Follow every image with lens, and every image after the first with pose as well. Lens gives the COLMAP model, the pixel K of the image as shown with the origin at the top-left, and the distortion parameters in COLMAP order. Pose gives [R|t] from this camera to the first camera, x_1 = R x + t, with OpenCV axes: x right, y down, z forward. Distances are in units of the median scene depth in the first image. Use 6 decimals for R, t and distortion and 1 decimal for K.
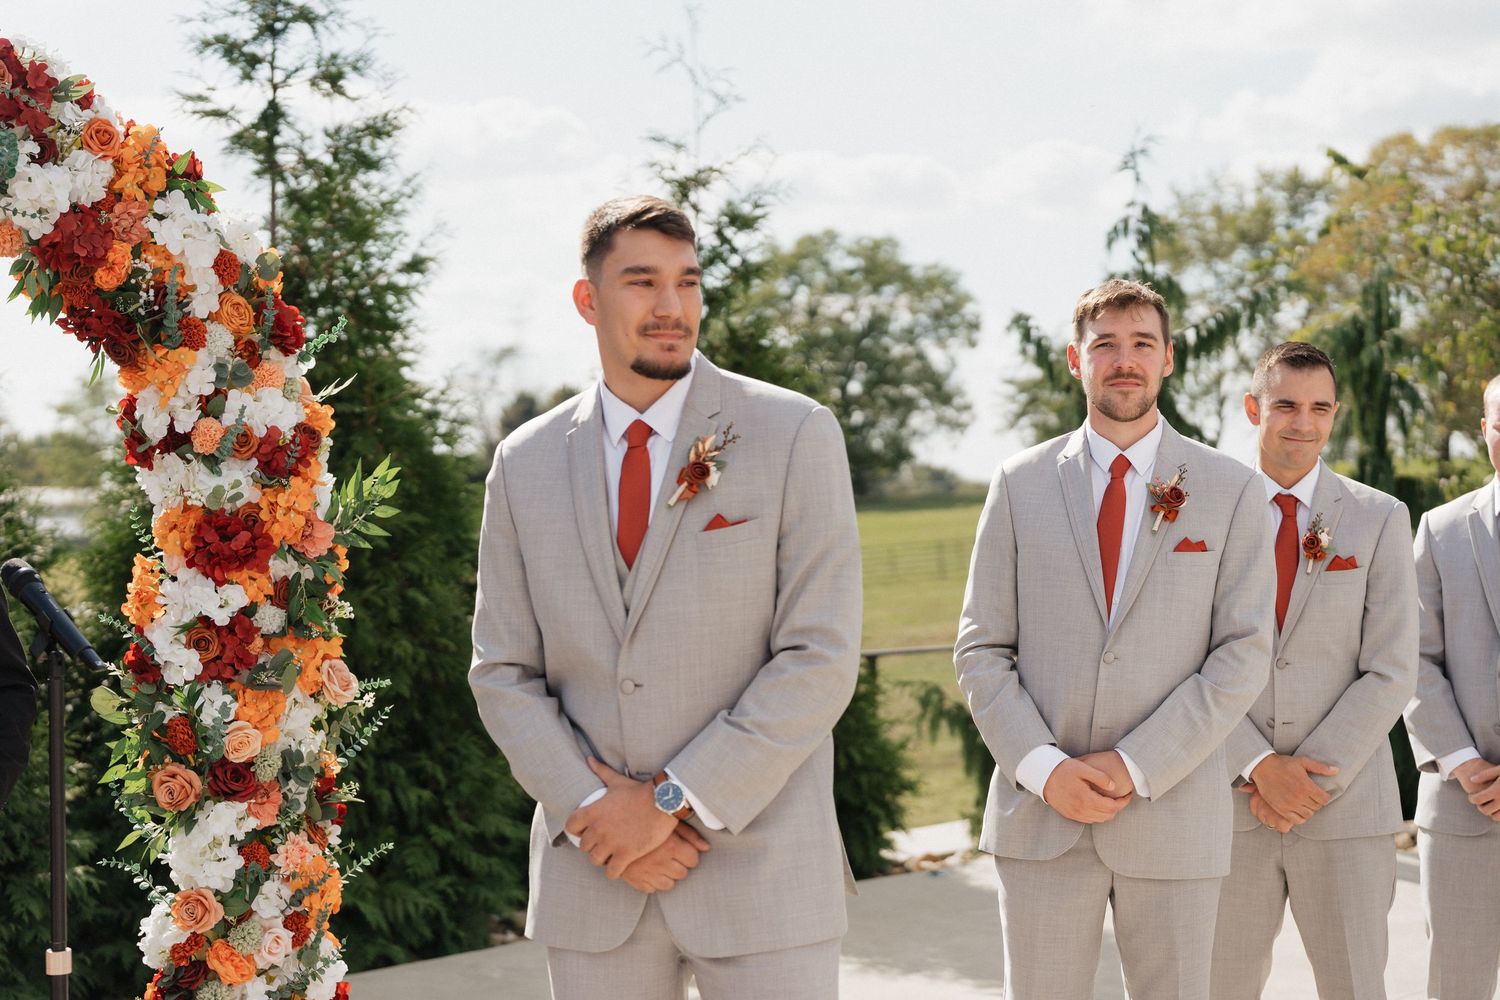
lens RADIAL K [[2201.5, 0, 750.0], [0, 2201.5, 500.0], [0, 0, 1]] dist [0.023610, -0.035544]
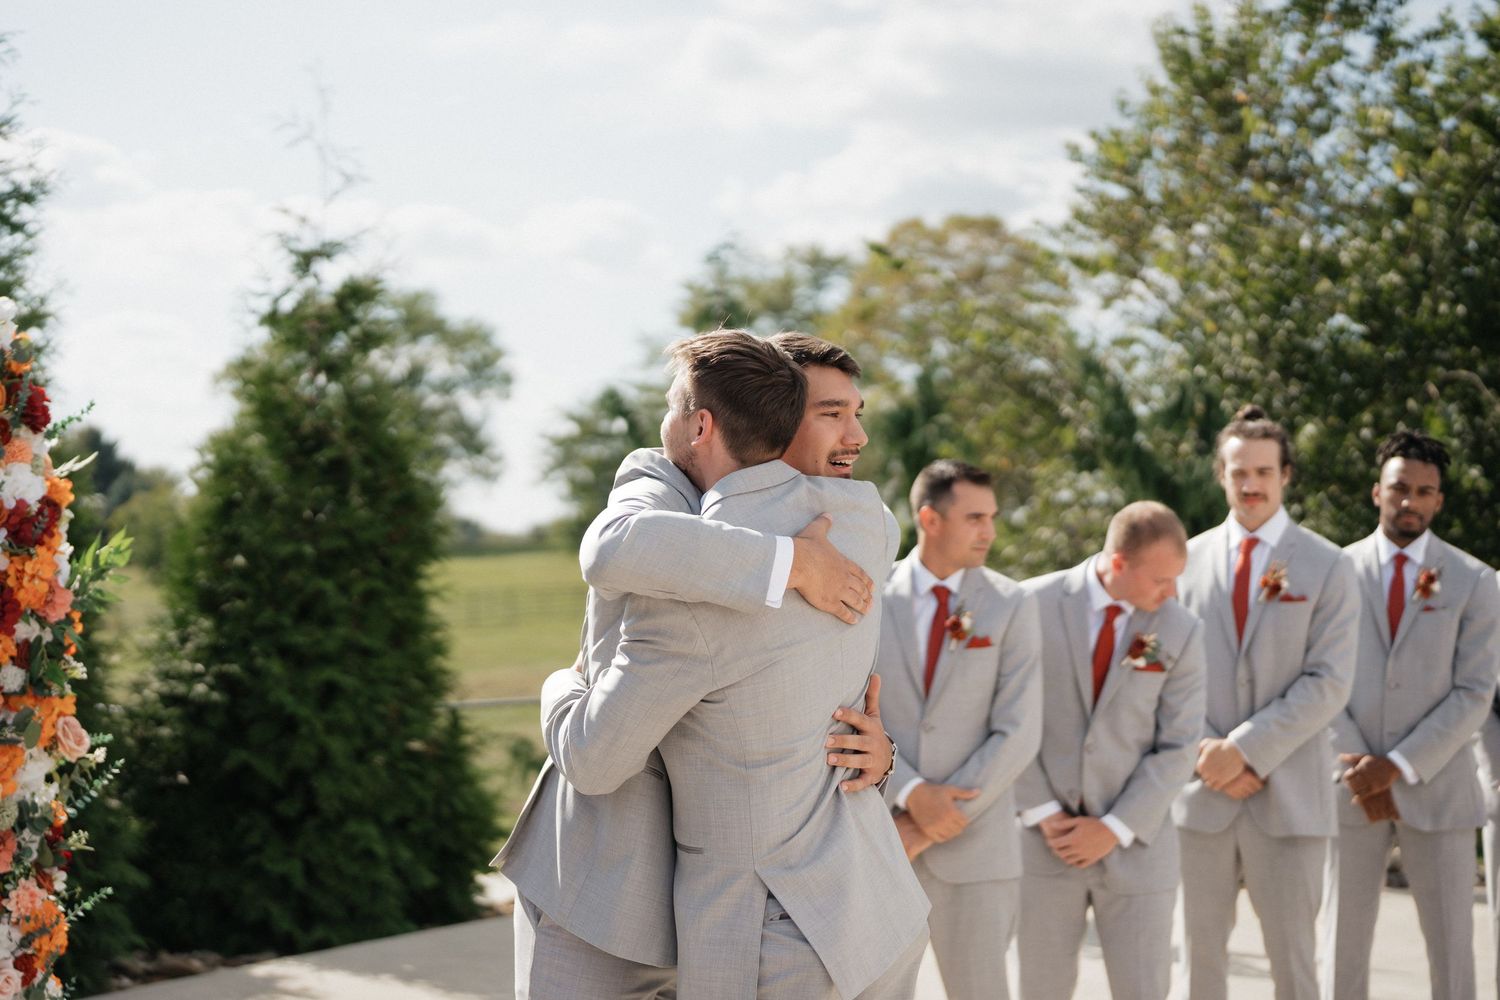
lens RADIAL K [[2167.5, 0, 728.2], [0, 2167.5, 467.7], [0, 0, 1]] dist [-0.001668, 0.008959]
pose [[0.978270, 0.032148, 0.204827, -0.095224], [-0.024474, 0.998904, -0.039892, -0.014775], [-0.205885, 0.034012, 0.977985, -0.105657]]
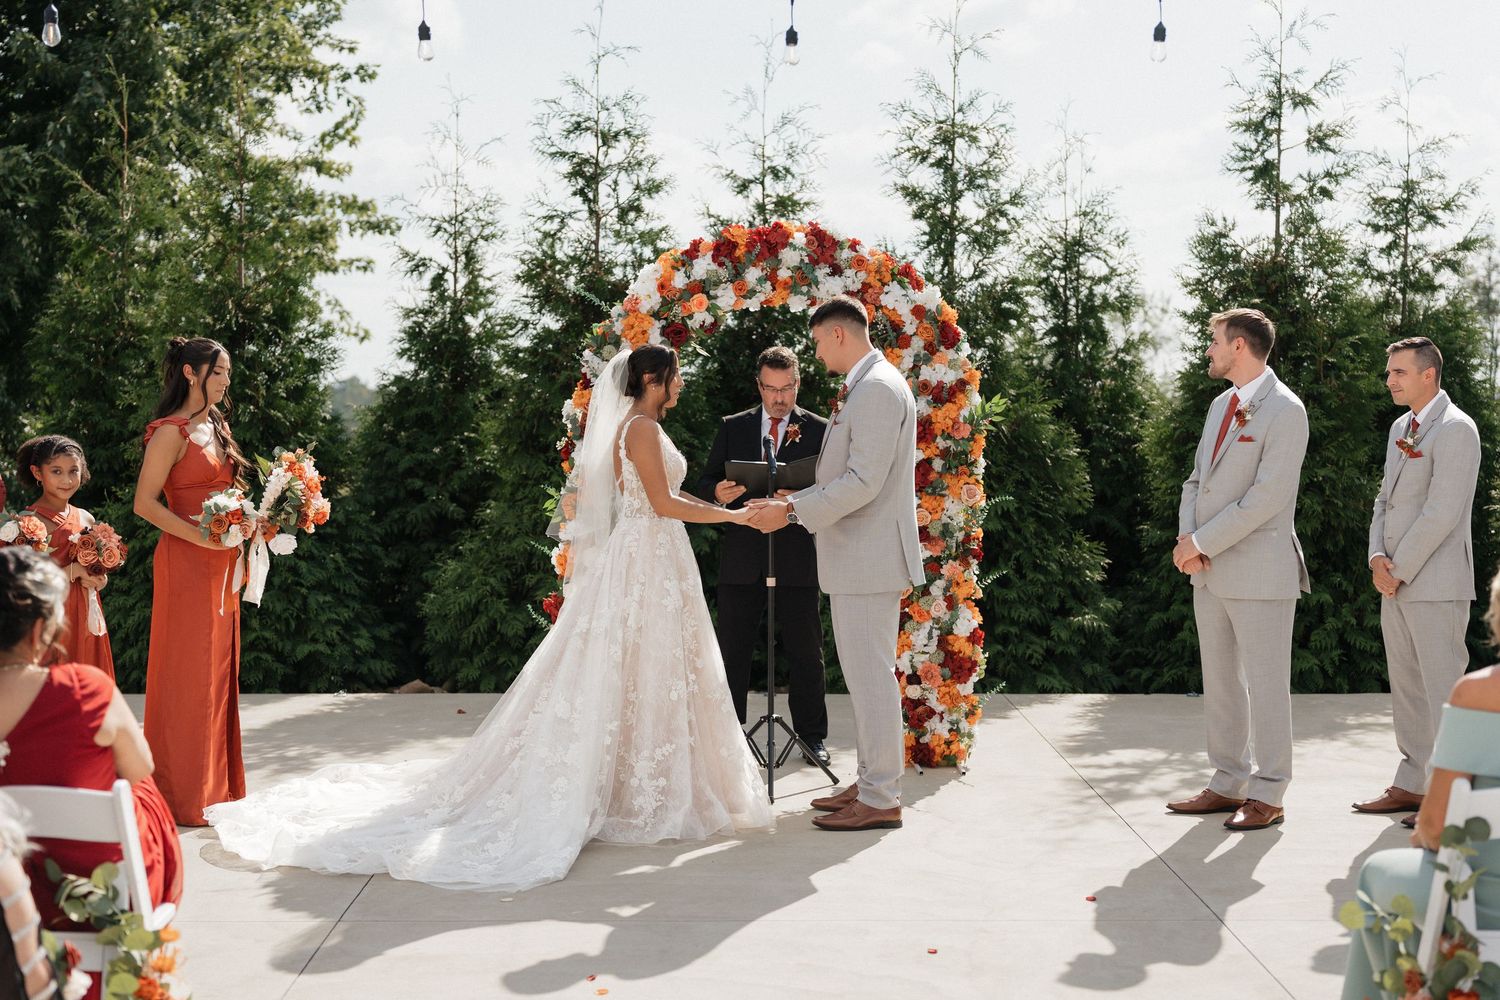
lens RADIAL K [[2138.2, 0, 760.8], [0, 2138.2, 499.2], [0, 0, 1]] dist [-0.020271, -0.003179]
pose [[0.705852, 0.035865, -0.707451, 1.207983], [-0.004685, 0.998932, 0.045968, -0.011735], [0.708344, -0.029132, 0.705266, -0.685897]]
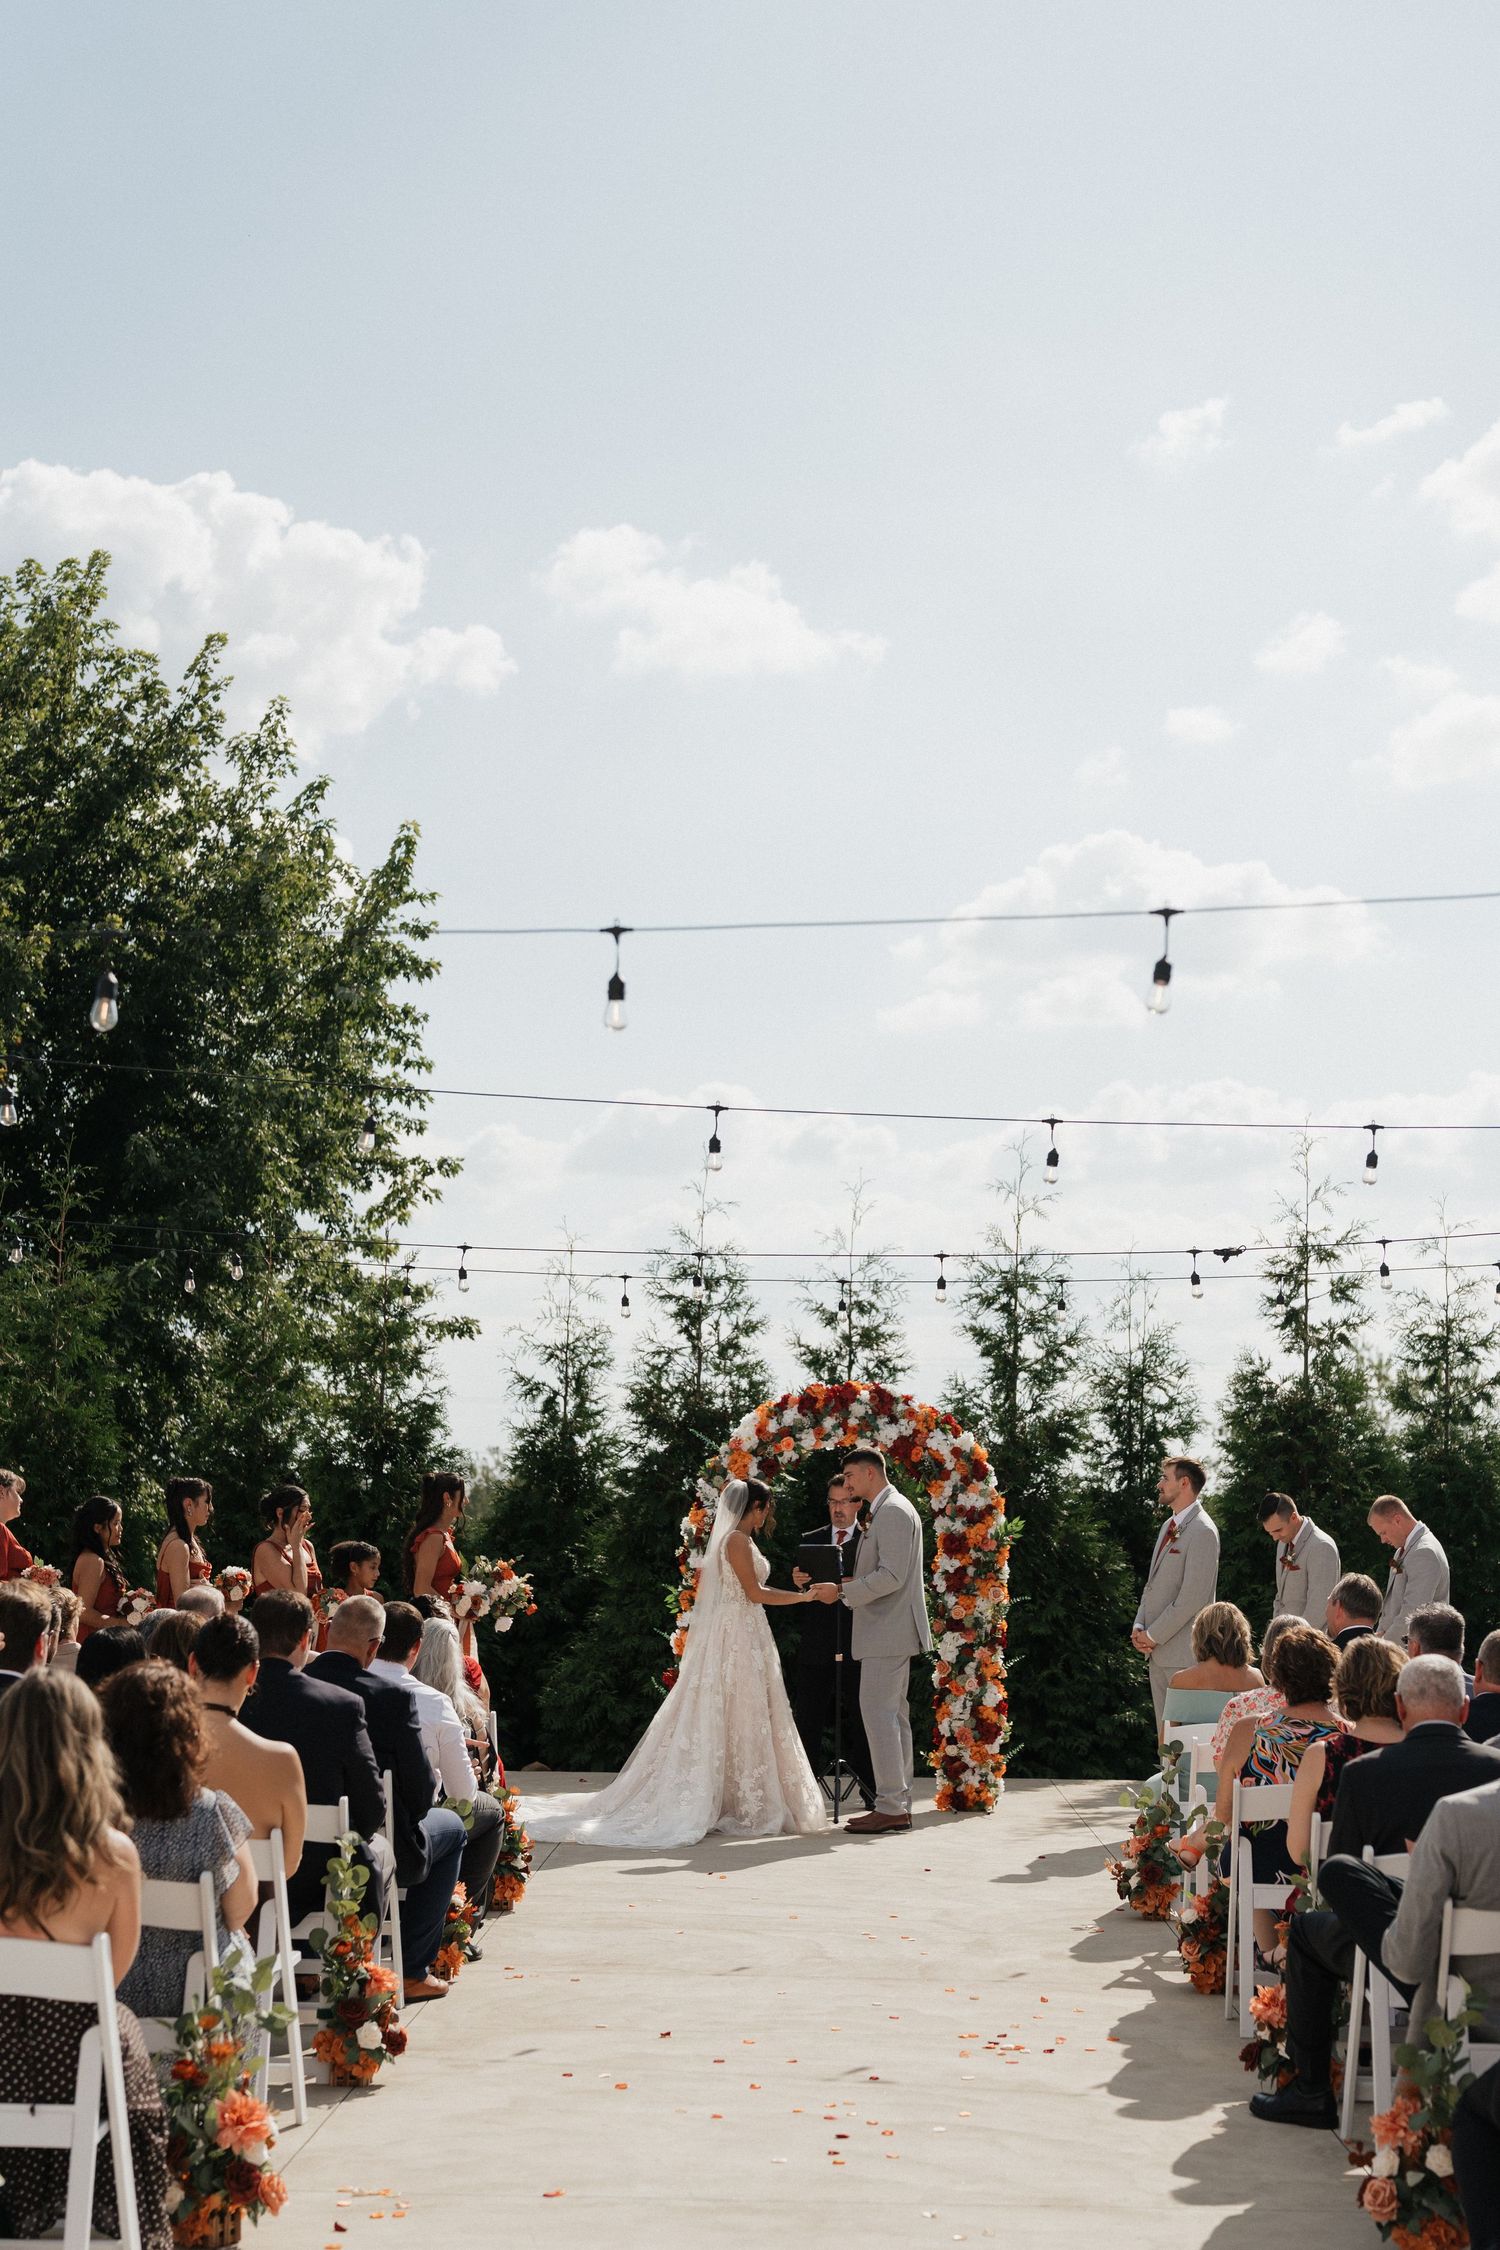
lens RADIAL K [[3178.2, 0, 778.2], [0, 3178.2, 1194.7], [0, 0, 1]] dist [0.002113, 0.018047]
pose [[0.680978, -0.061203, -0.729742, 2.704328], [-0.015733, 0.995049, -0.098136, -0.026056], [0.732135, 0.078309, 0.676643, -2.076083]]
